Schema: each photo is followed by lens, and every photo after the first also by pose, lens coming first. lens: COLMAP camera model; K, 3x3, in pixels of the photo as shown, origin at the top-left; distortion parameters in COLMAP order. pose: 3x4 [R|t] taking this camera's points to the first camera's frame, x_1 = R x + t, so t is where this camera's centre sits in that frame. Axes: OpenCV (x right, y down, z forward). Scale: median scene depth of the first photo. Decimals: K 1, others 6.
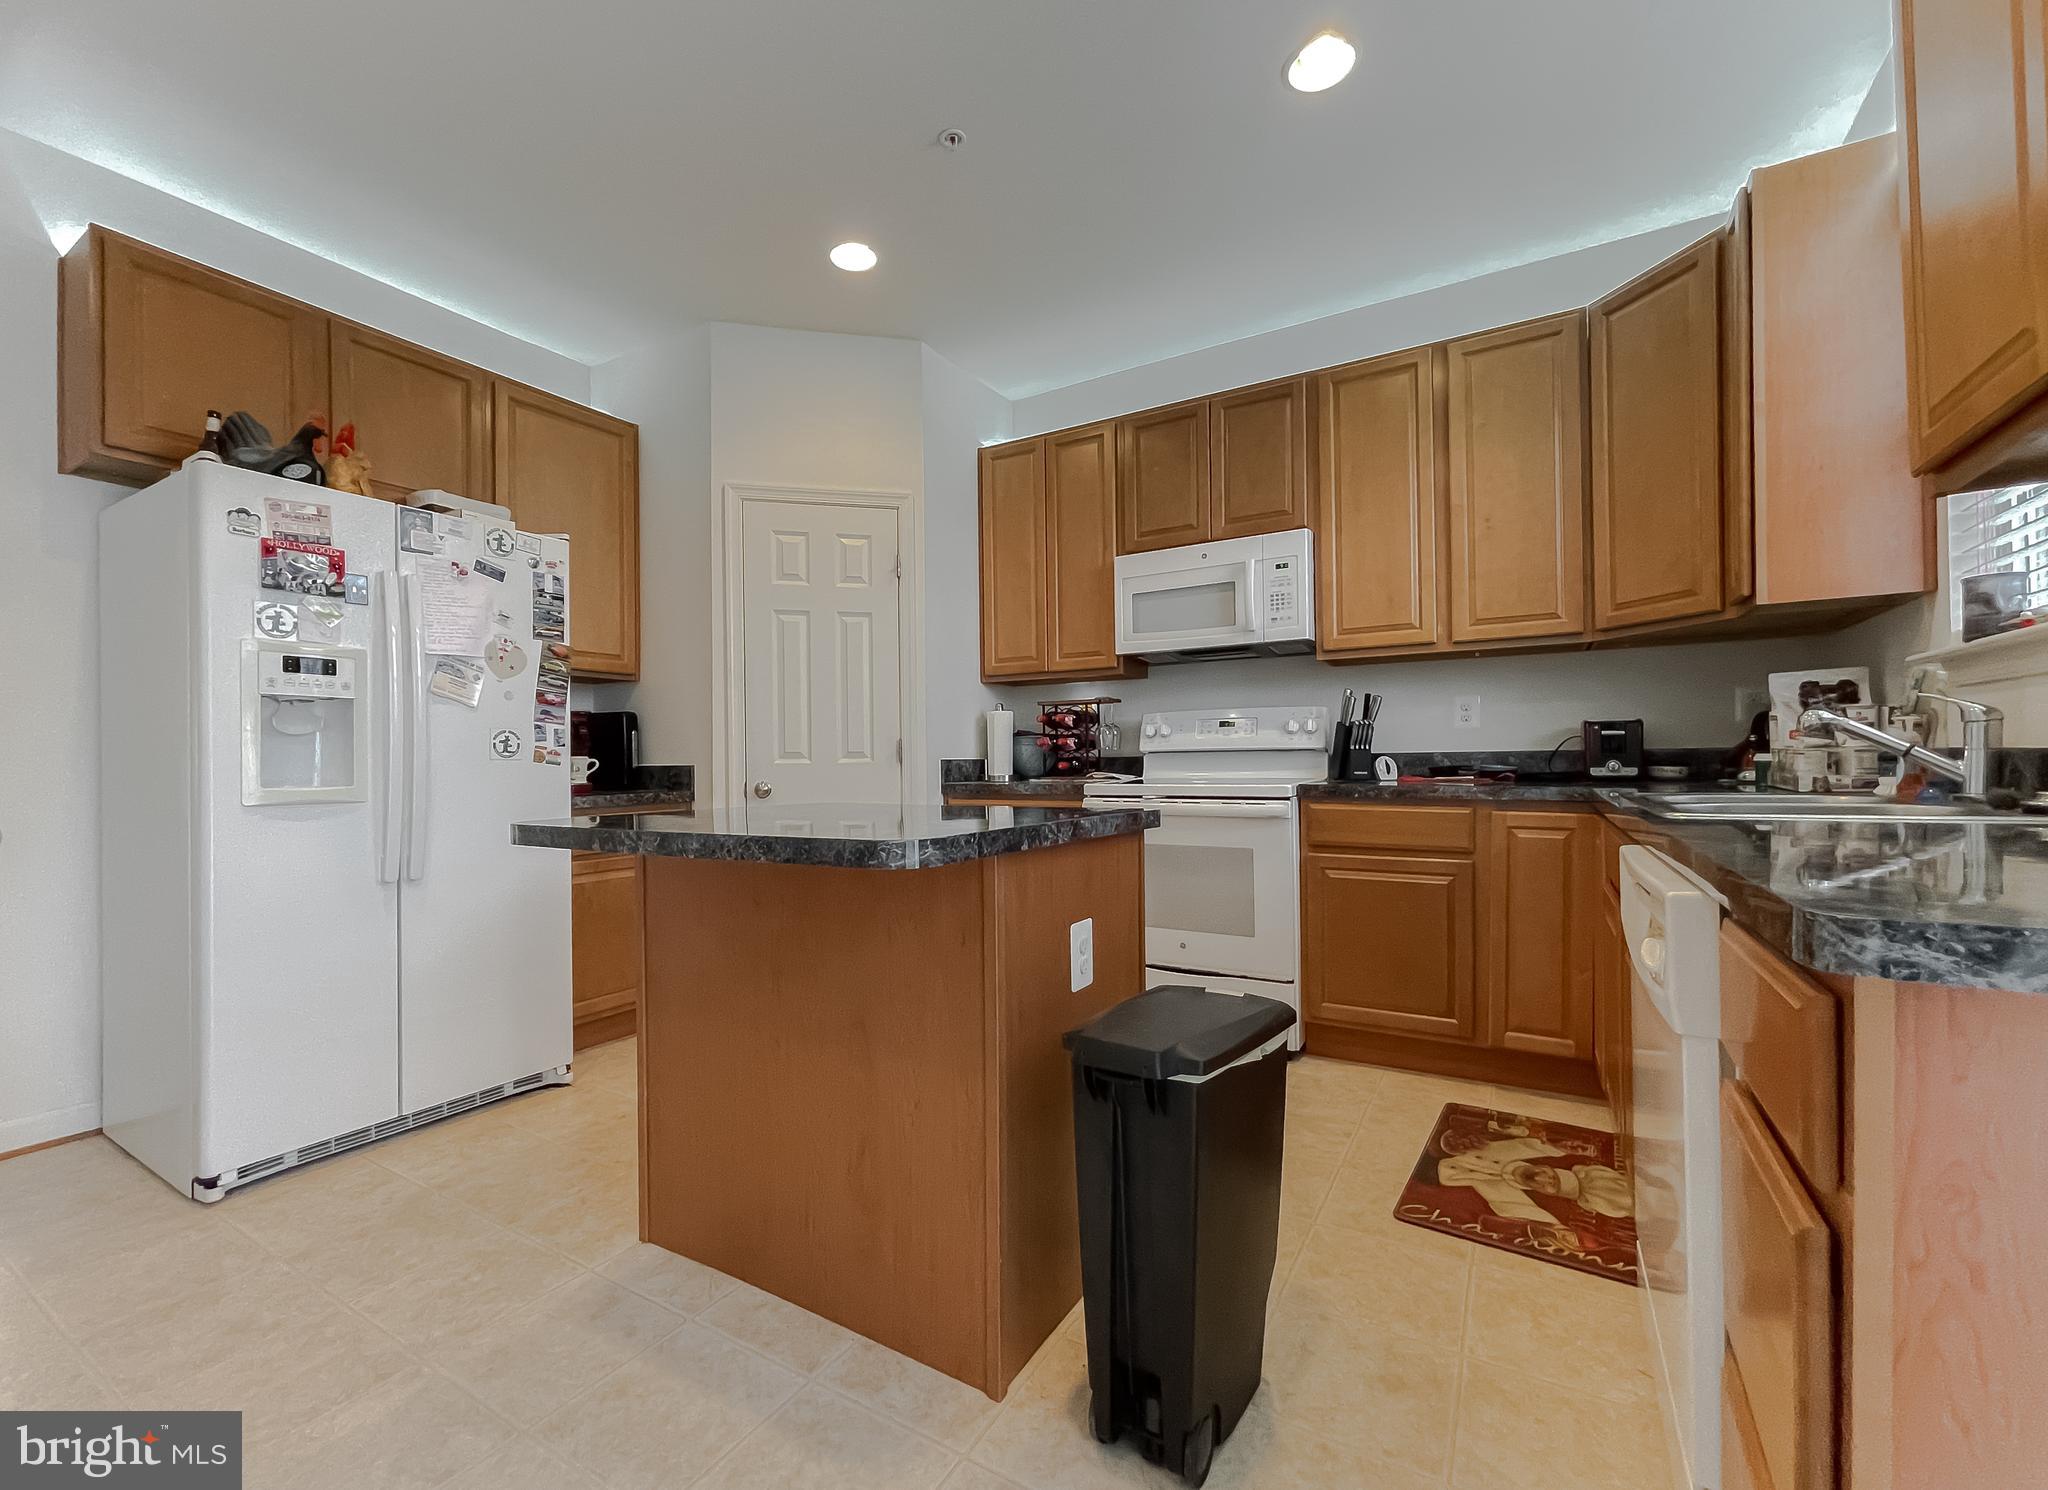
lens RADIAL K [[847.8, 0, 1007.8], [0, 847.8, 766.4], [0, 0, 1]] dist [-0.002584, -0.000445]
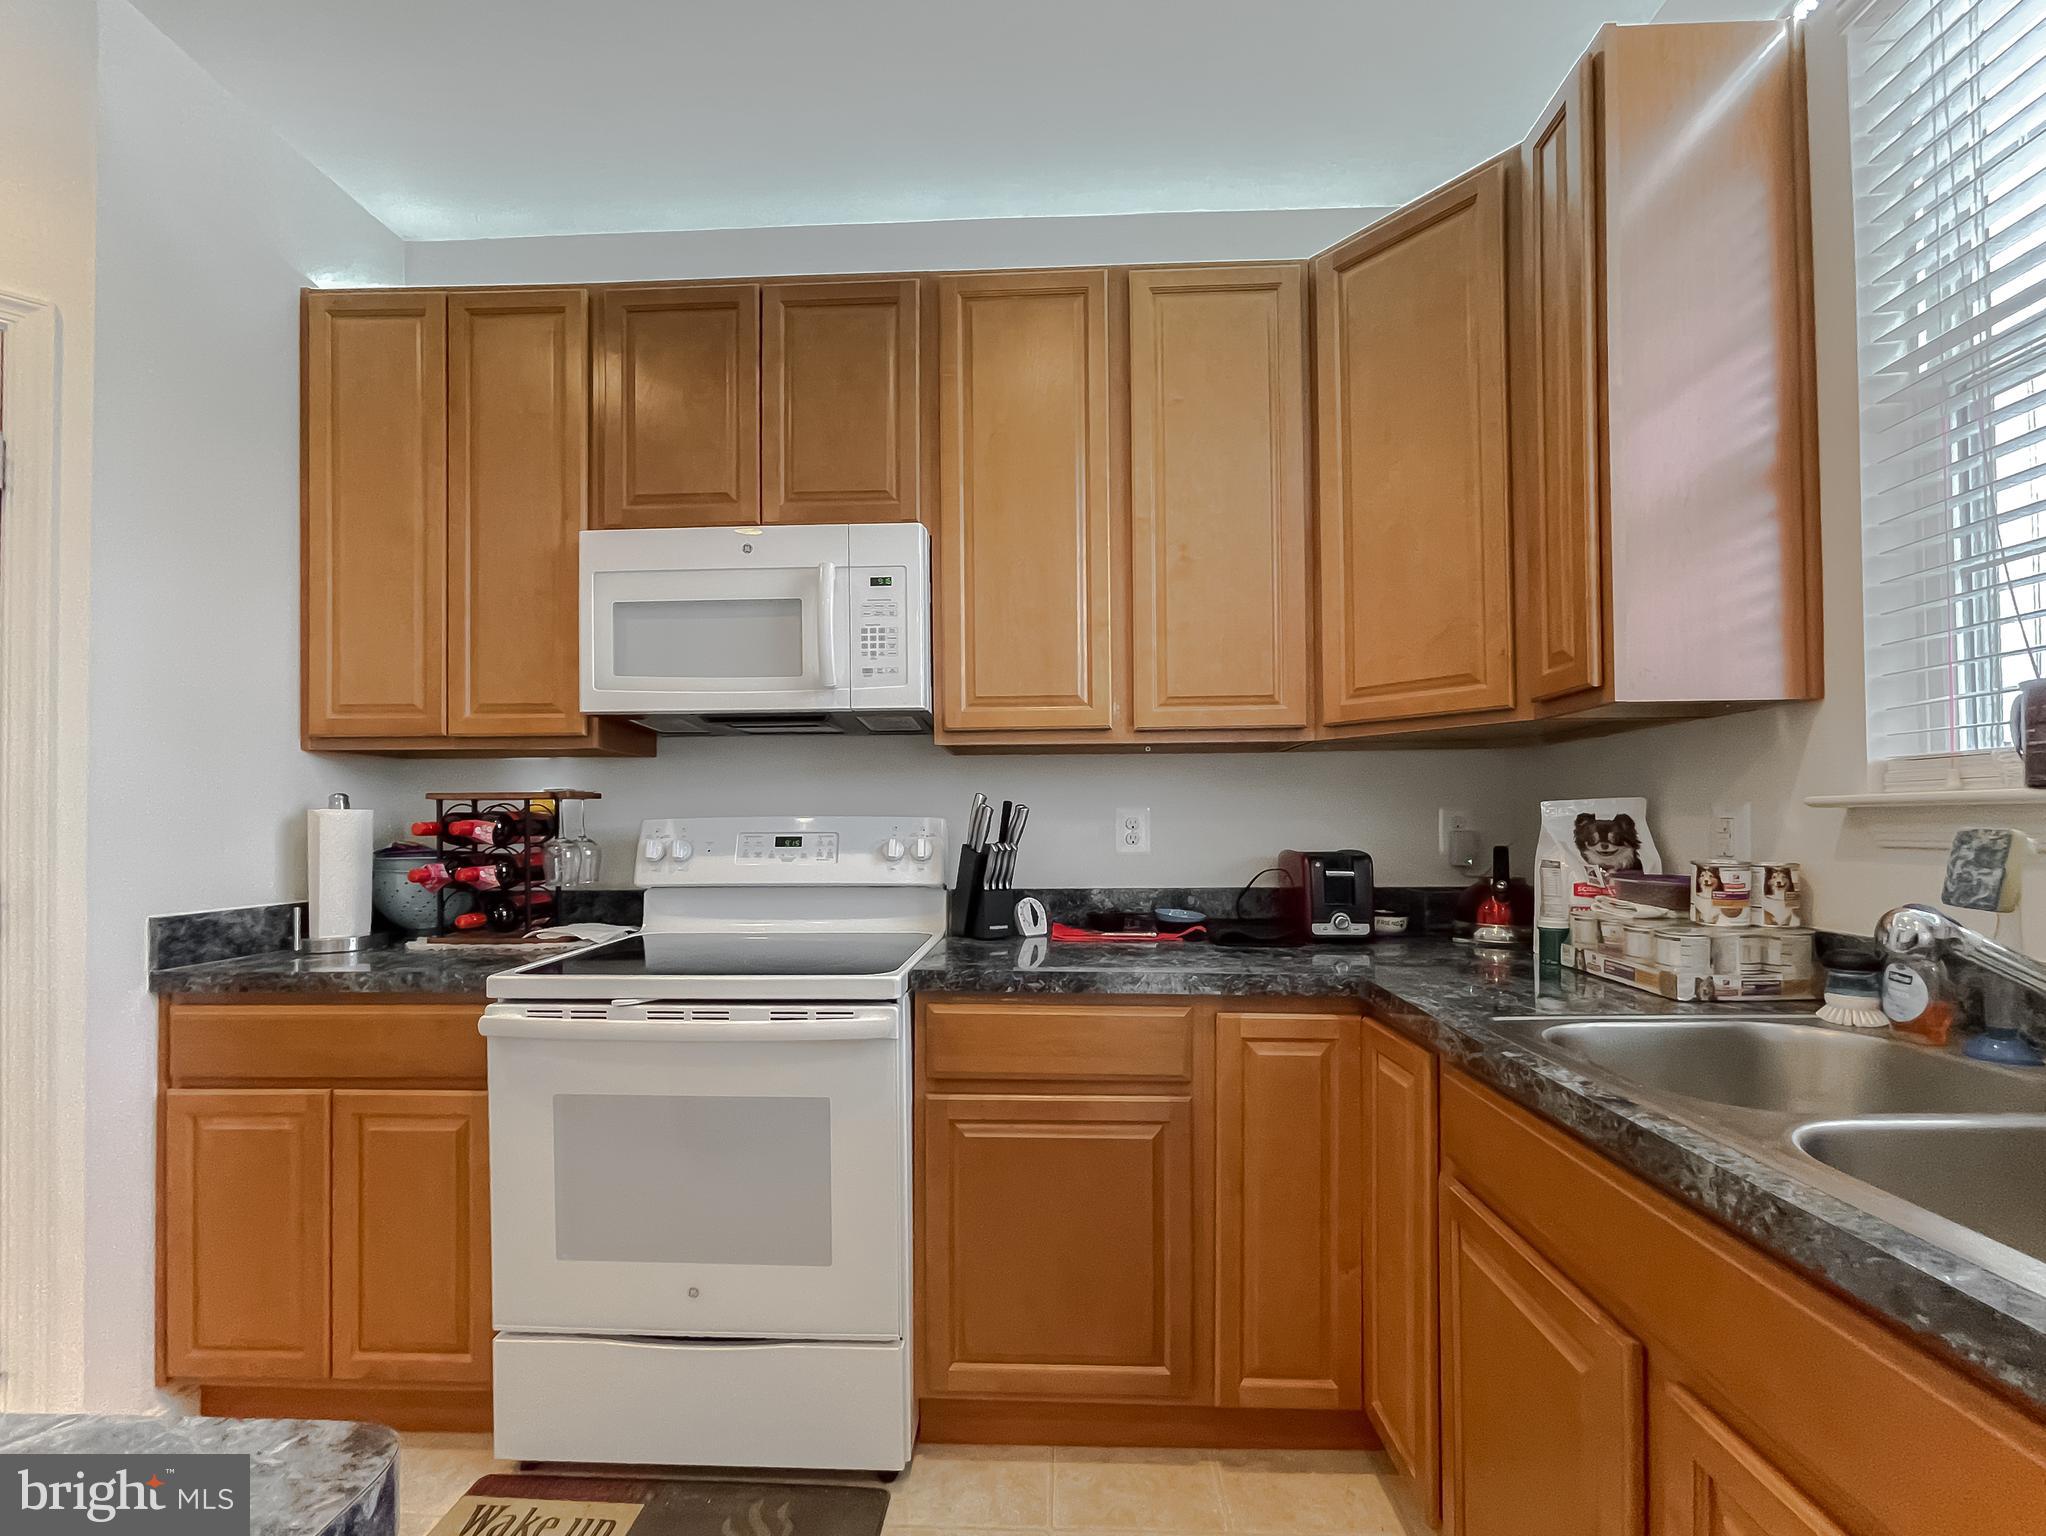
lens RADIAL K [[869.6, 0, 1019.0], [0, 869.6, 824.1], [0, 0, 1]] dist [-0.002978, -0.000176]
pose [[0.879660, 0.010649, 0.475483, 0.120107], [-0.002281, 0.999832, -0.018172, -0.056229], [-0.475597, 0.014901, 0.879537, 0.416447]]
